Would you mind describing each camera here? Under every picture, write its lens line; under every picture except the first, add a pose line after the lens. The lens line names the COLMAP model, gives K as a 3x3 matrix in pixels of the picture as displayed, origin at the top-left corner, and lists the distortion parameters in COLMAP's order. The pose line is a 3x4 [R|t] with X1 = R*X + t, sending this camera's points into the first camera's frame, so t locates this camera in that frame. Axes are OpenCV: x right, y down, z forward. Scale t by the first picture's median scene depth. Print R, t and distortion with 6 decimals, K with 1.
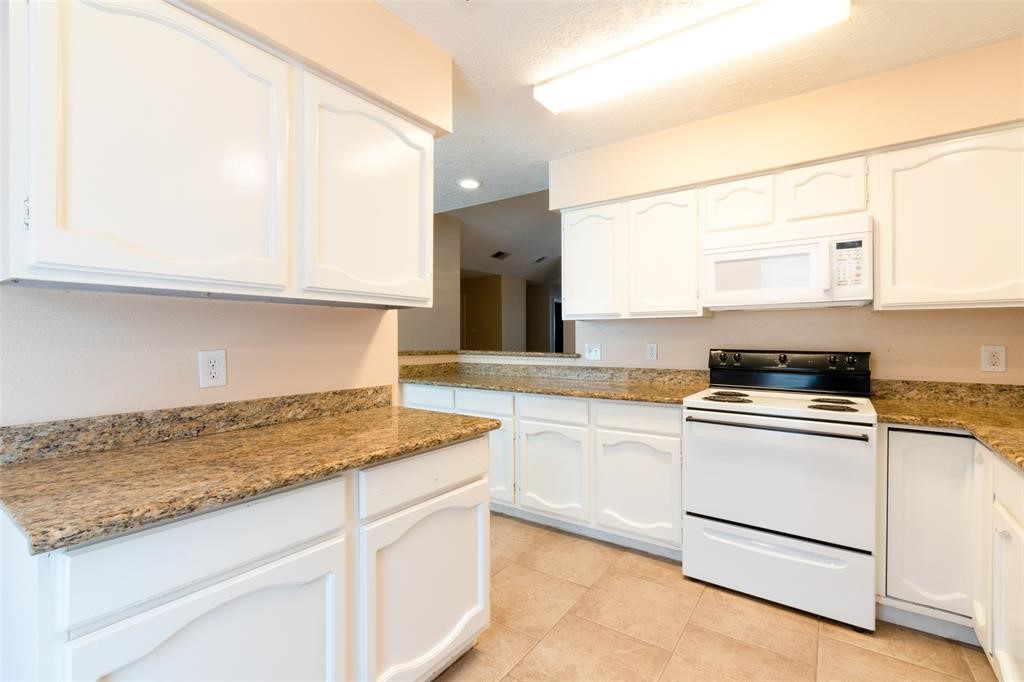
lens RADIAL K [[451.8, 0, 514.3], [0, 451.8, 338.0], [0, 0, 1]] dist [0.002503, -0.002254]
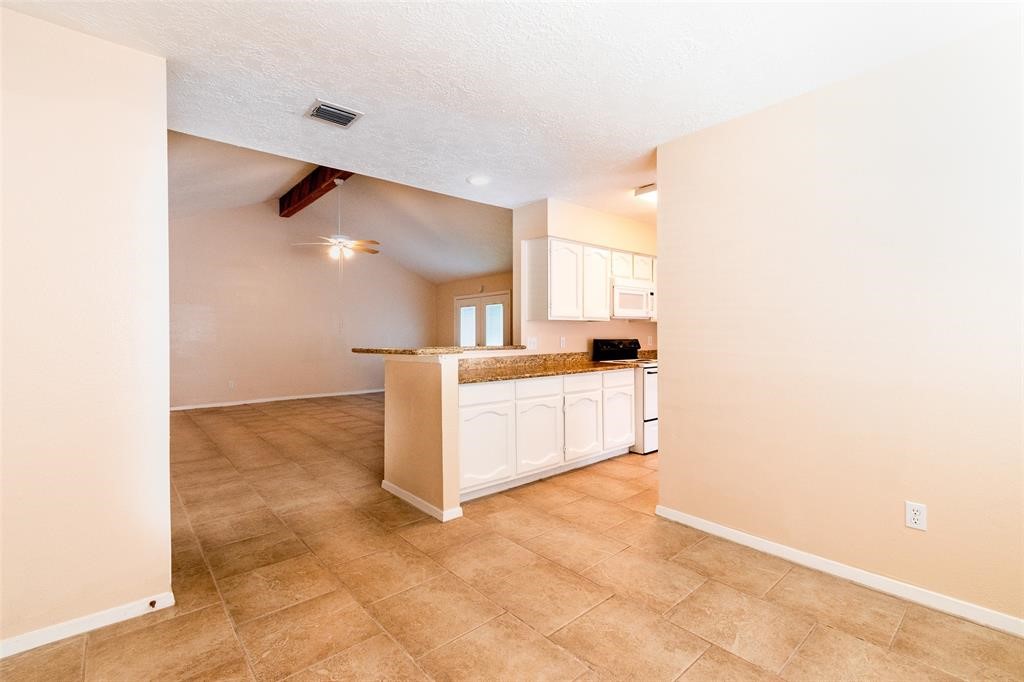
lens RADIAL K [[451.8, 0, 513.9], [0, 451.8, 337.8], [0, 0, 1]] dist [0.002503, -0.002254]
pose [[0.252183, -0.006815, 0.967656, -1.589609], [0.006704, 0.999964, 0.005295, 0.007680], [-0.967656, 0.005152, 0.252220, 1.003700]]
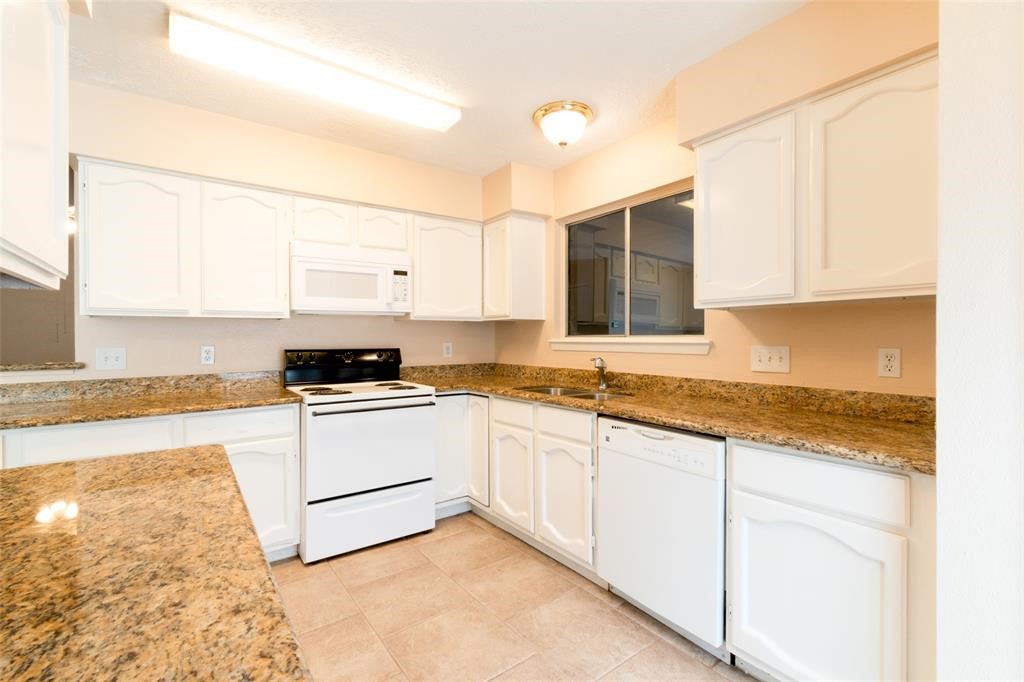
lens RADIAL K [[451.8, 0, 515.3], [0, 451.8, 338.5], [0, 0, 1]] dist [0.002503, -0.002254]
pose [[0.314461, -0.003573, 0.949264, -0.451412], [0.006305, 0.999979, 0.001675, -0.000137], [-0.949249, 0.005458, 0.314477, 0.191906]]
